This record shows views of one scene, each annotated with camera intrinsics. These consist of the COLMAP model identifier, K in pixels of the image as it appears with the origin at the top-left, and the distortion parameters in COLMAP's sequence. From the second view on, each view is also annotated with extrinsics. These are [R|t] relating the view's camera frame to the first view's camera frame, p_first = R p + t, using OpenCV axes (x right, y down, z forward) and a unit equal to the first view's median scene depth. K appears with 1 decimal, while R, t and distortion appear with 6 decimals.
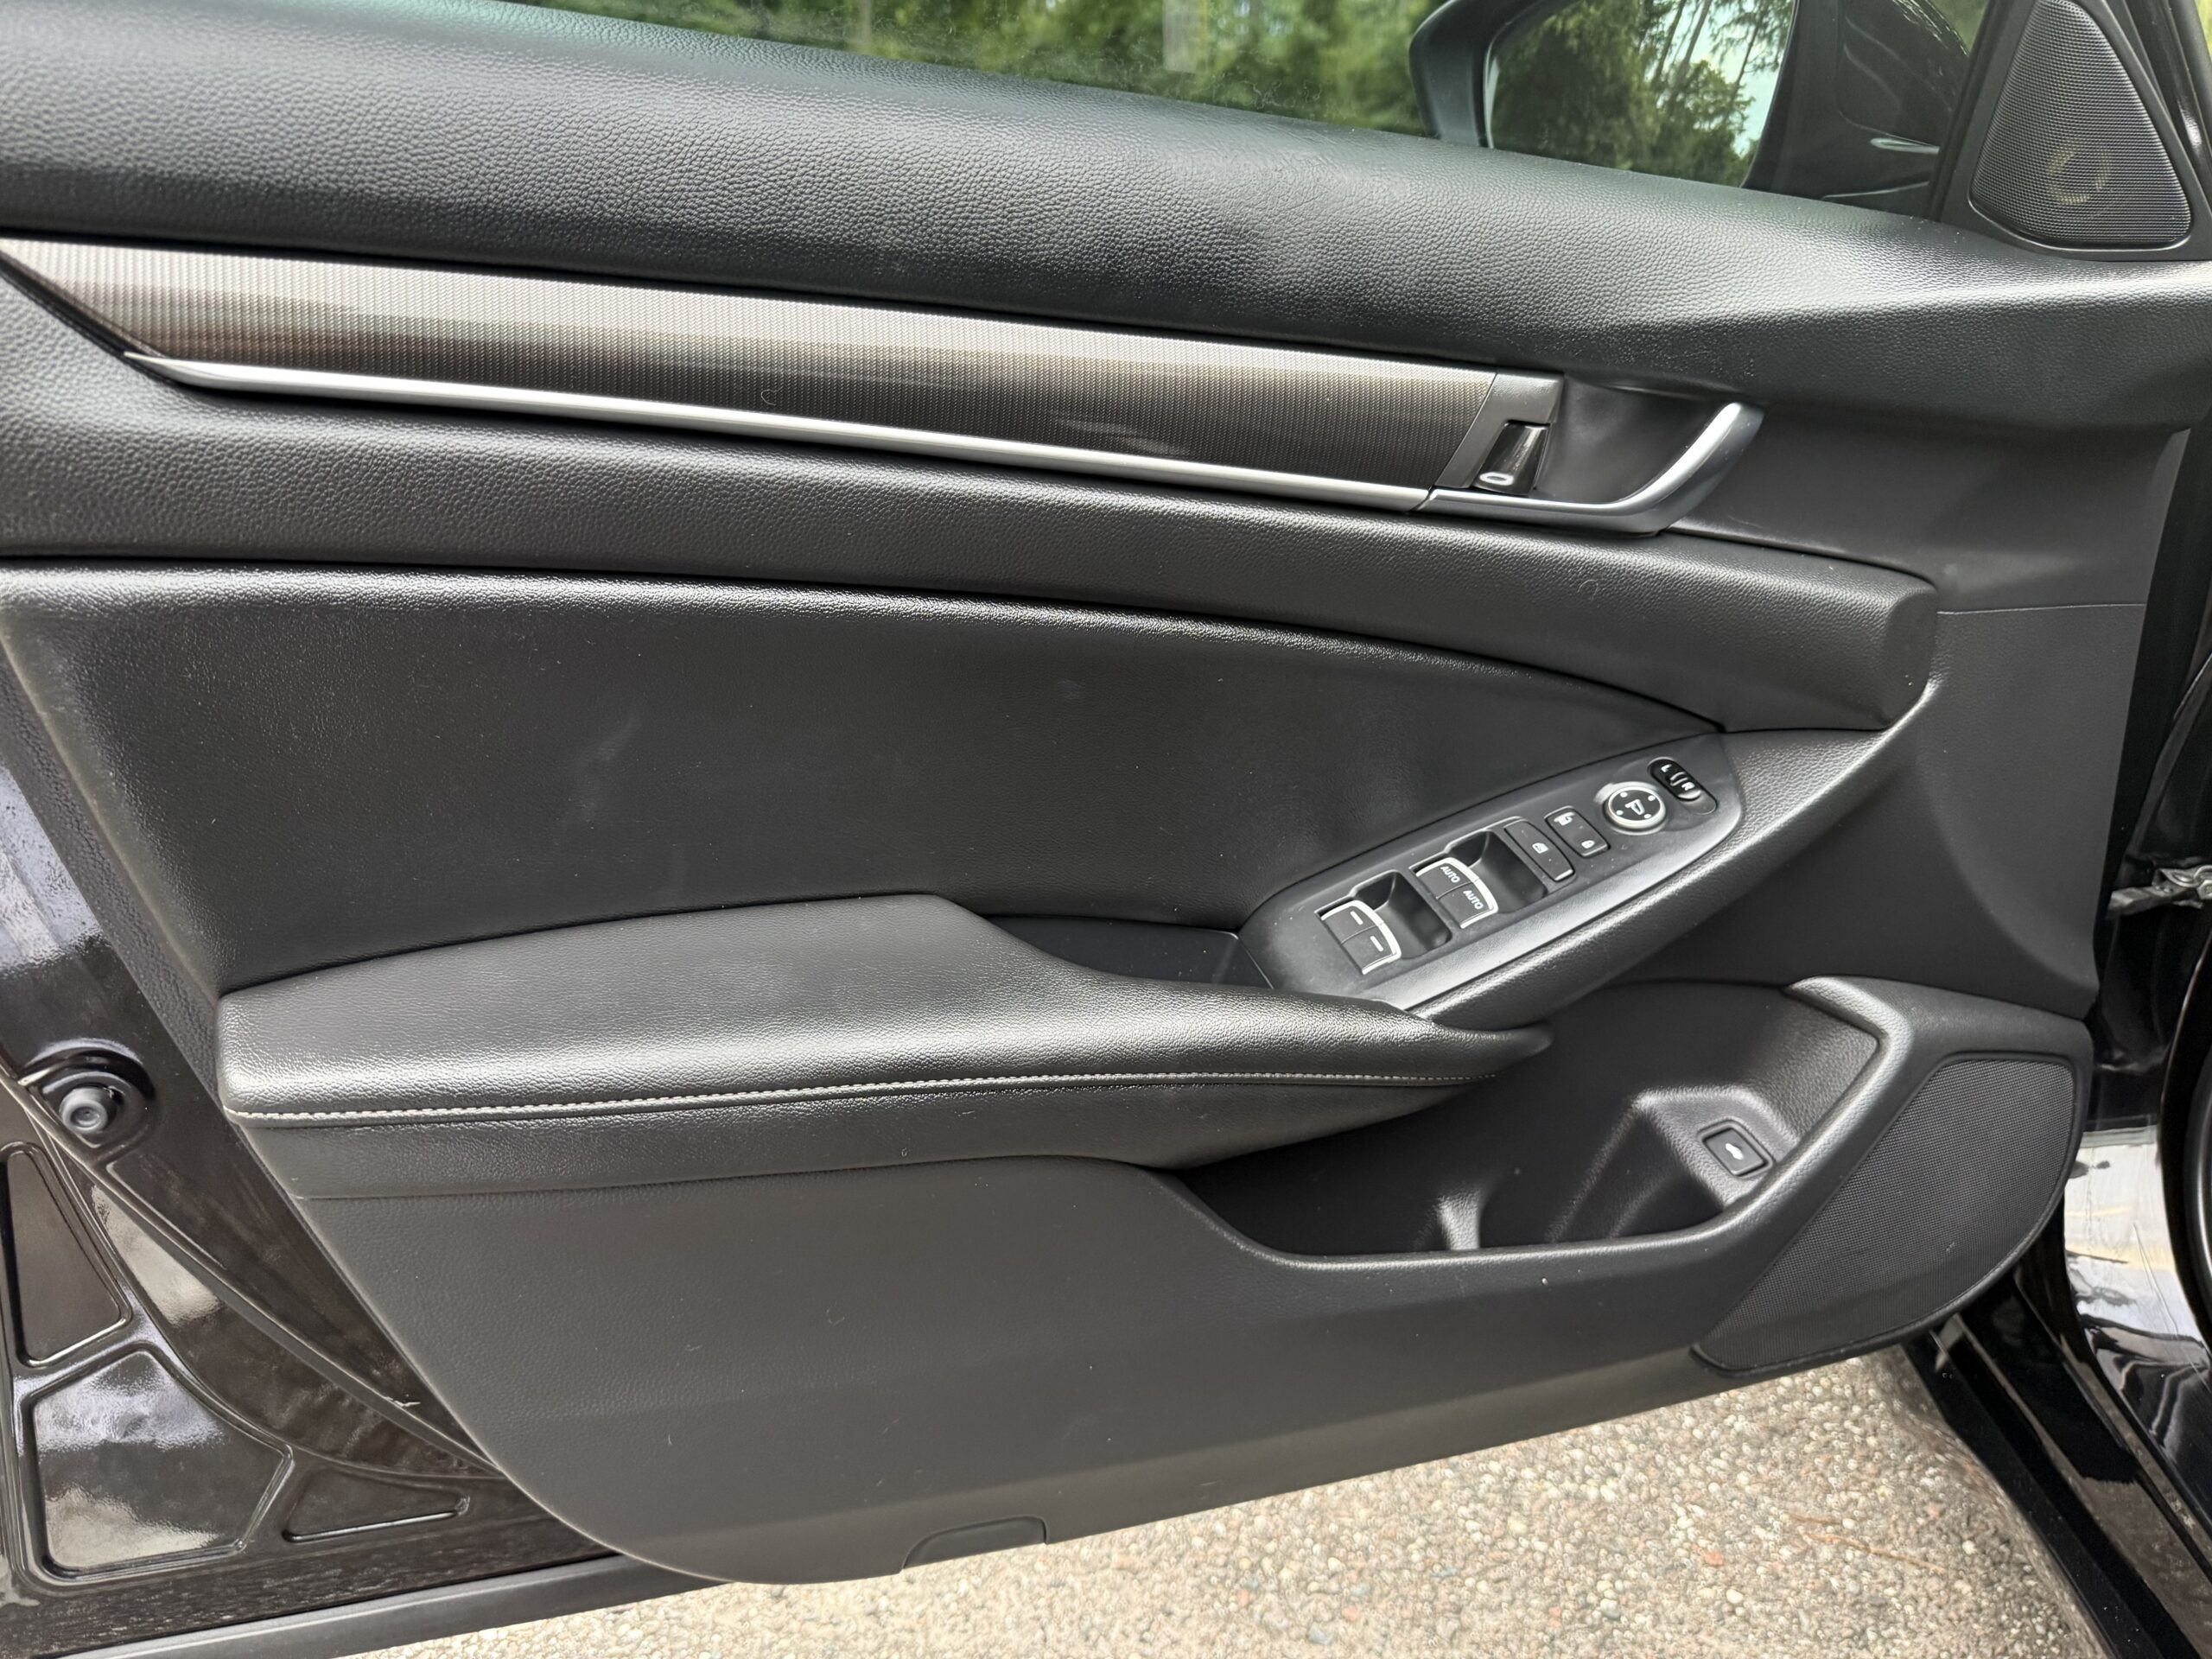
lens RADIAL K [[1564.1, 0, 1095.3], [0, 1564.1, 835.8], [0, 0, 1]] dist [0.007608, -0.009202]
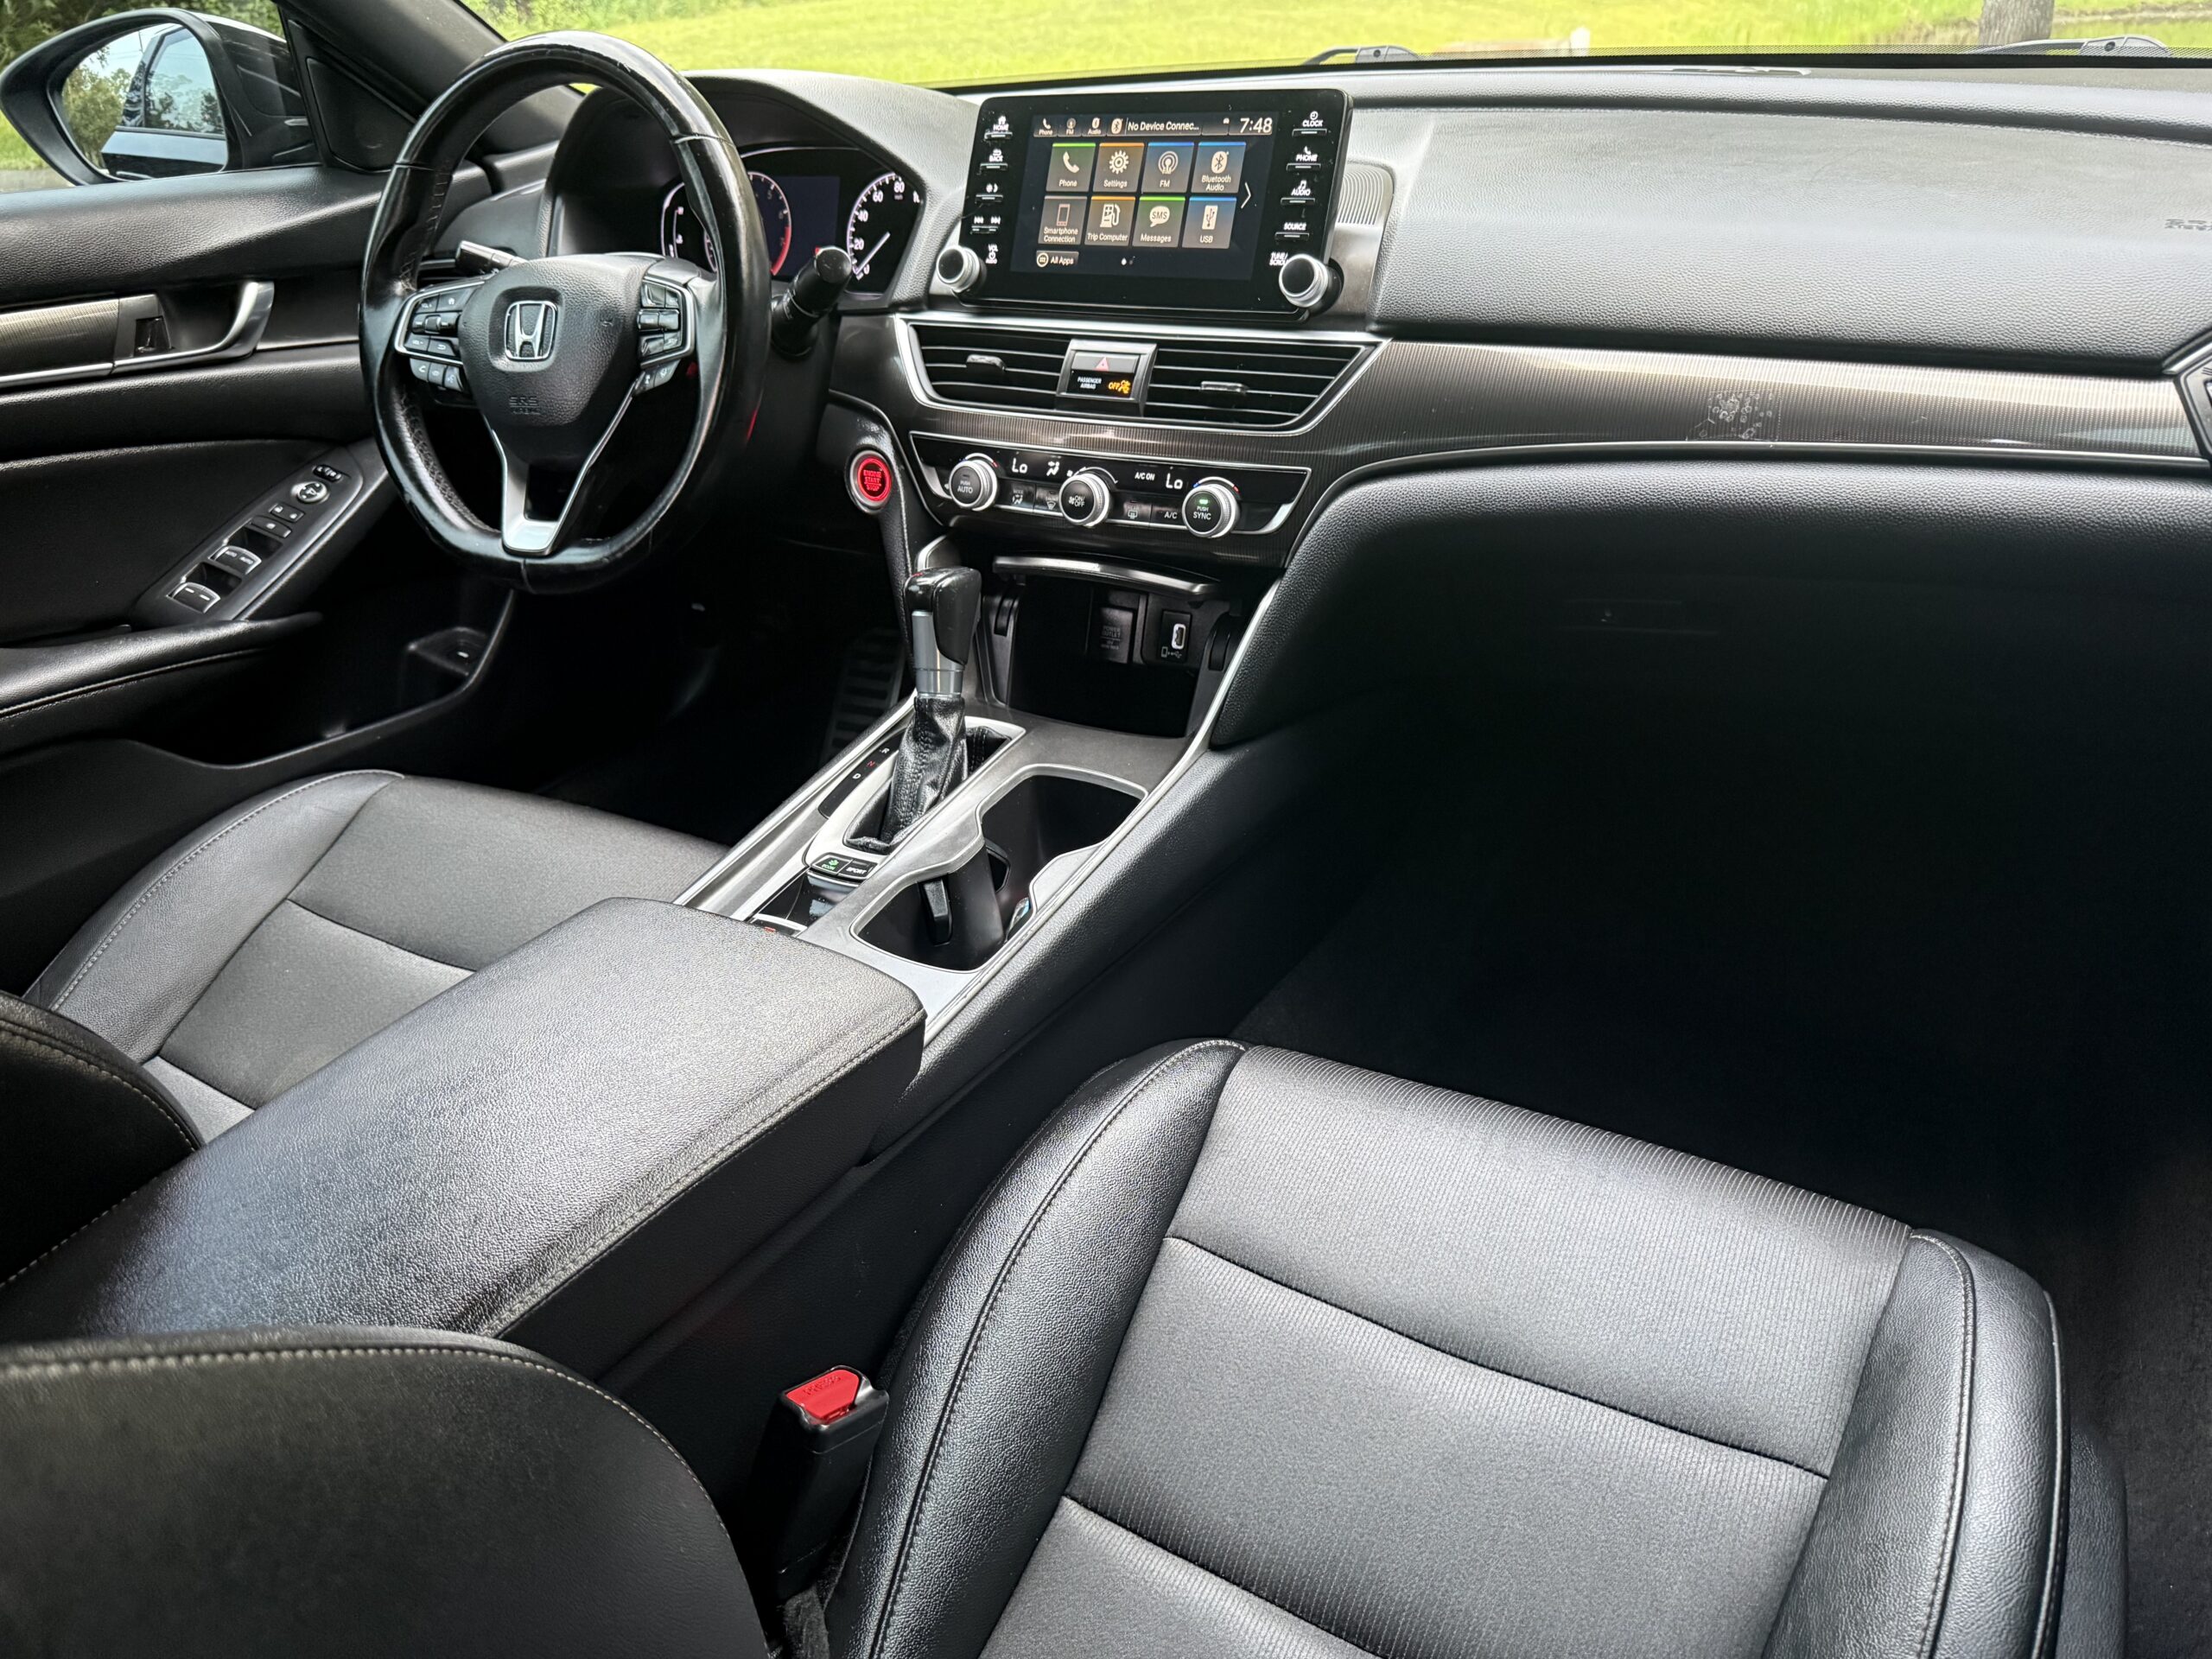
lens RADIAL K [[1570.0, 0, 1106.0], [0, 1570.0, 829.5], [0, 0, 1]] dist [0.196900, -0.466477]
pose [[0.747568, -0.414131, 0.519266, -0.131923], [0.358422, 0.909740, 0.209539, 0.315064], [-0.559174, 0.029472, 0.828526, -1.251842]]
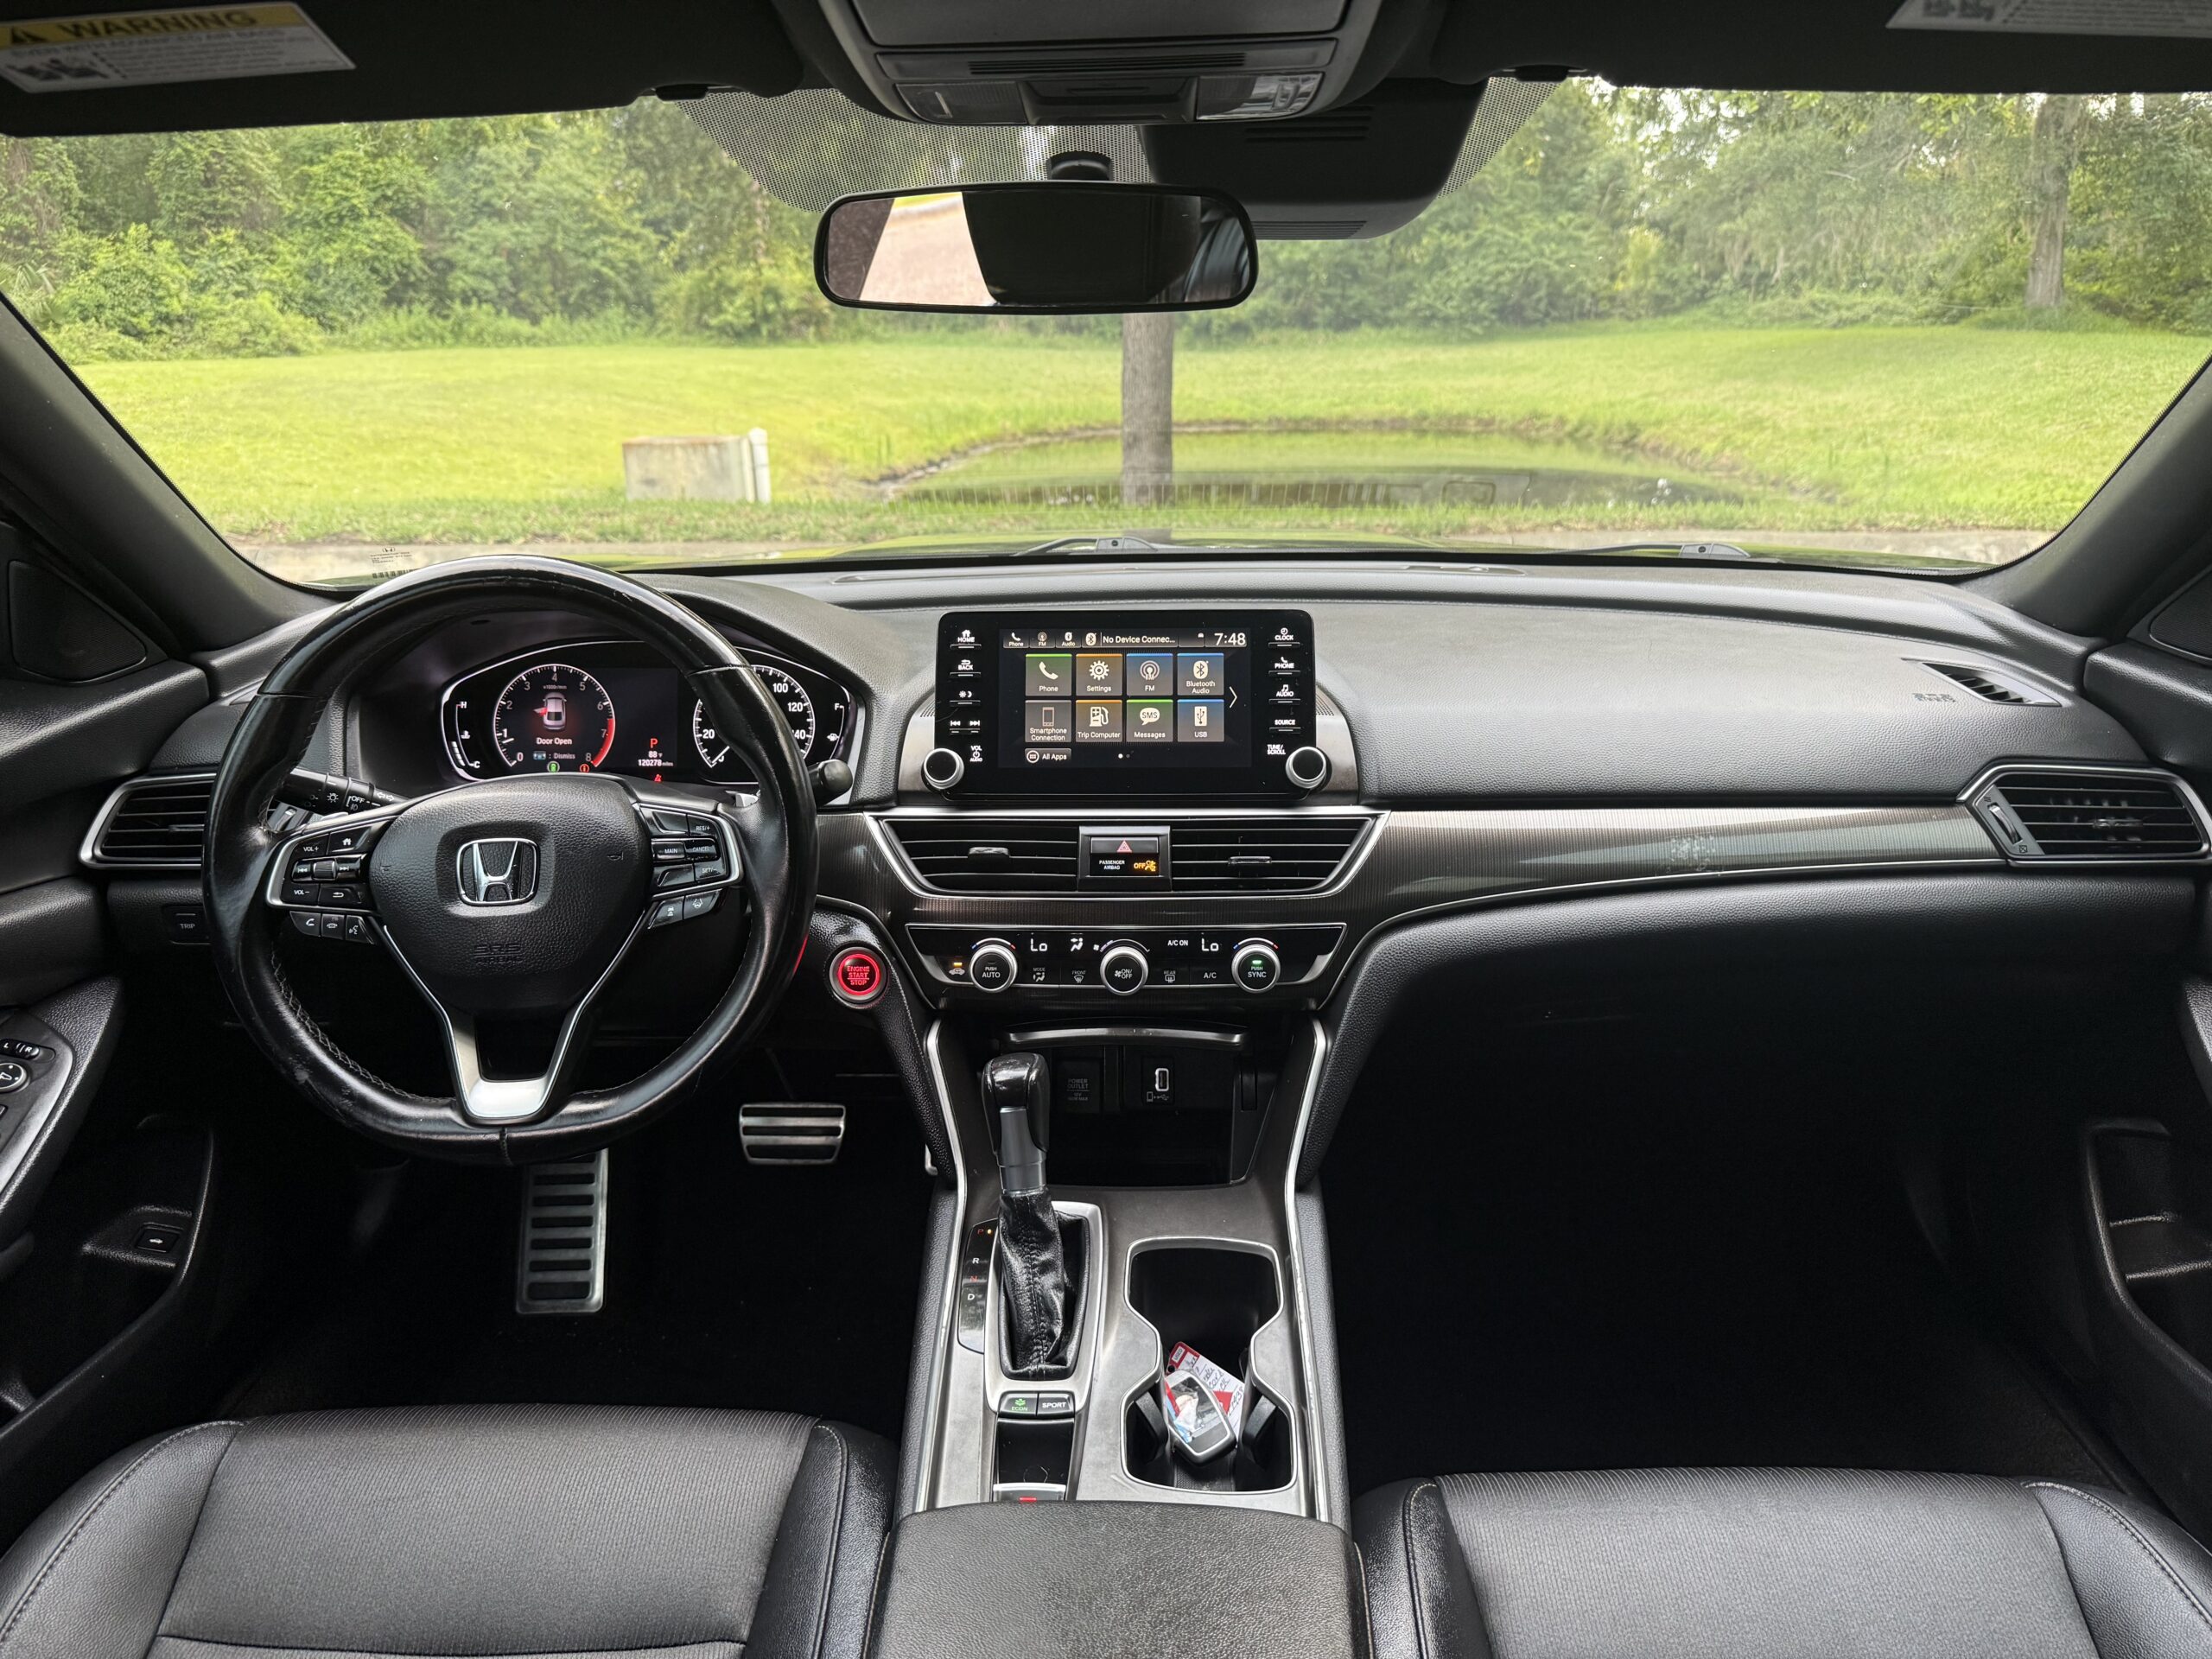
lens RADIAL K [[1553.5, 0, 1108.2], [0, 1553.5, 862.8], [0, 0, 1]] dist [0.117977, -0.147509]
pose [[0.350193, -0.372285, 0.859516, -0.549201], [0.396130, 0.890387, 0.224261, -0.129305], [-0.848791, 0.261946, 0.459281, -0.708552]]
